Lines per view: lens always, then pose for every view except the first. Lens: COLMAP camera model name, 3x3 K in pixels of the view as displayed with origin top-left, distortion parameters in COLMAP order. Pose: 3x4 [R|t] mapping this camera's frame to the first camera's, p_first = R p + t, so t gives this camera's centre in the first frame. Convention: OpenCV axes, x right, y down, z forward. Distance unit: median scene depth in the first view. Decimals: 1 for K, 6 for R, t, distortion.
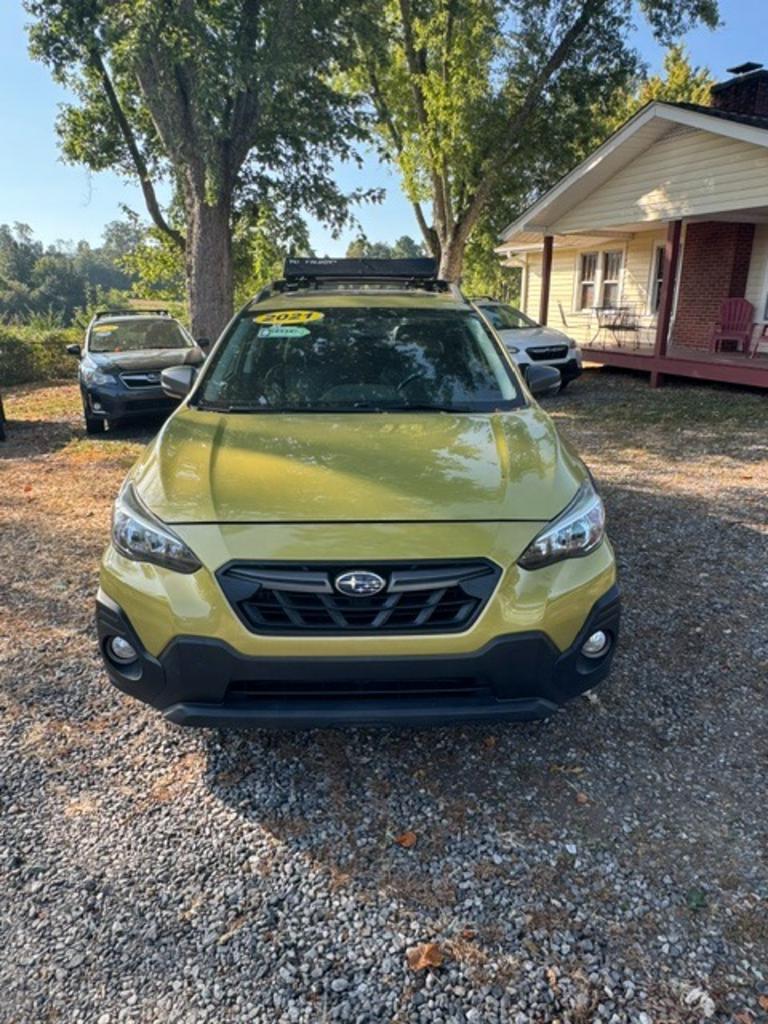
lens RADIAL K [[731.2, 0, 390.0], [0, 731.2, 513.1], [0, 0, 1]] dist [-0.004174, 0.001022]
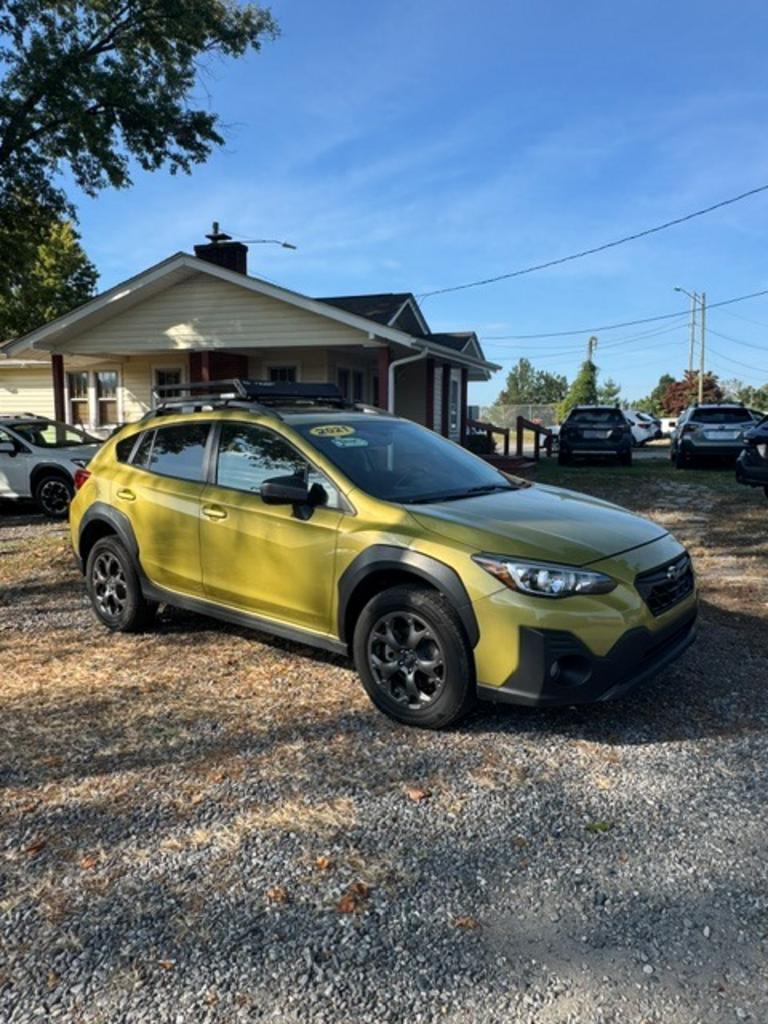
lens RADIAL K [[731.2, 0, 390.0], [0, 731.2, 513.1], [0, 0, 1]] dist [-0.004174, 0.001022]
pose [[0.626660, -0.103479, 0.772392, -0.263054], [0.219406, 0.974479, -0.047456, -0.015715], [-0.747769, 0.199206, 0.633371, 0.055954]]
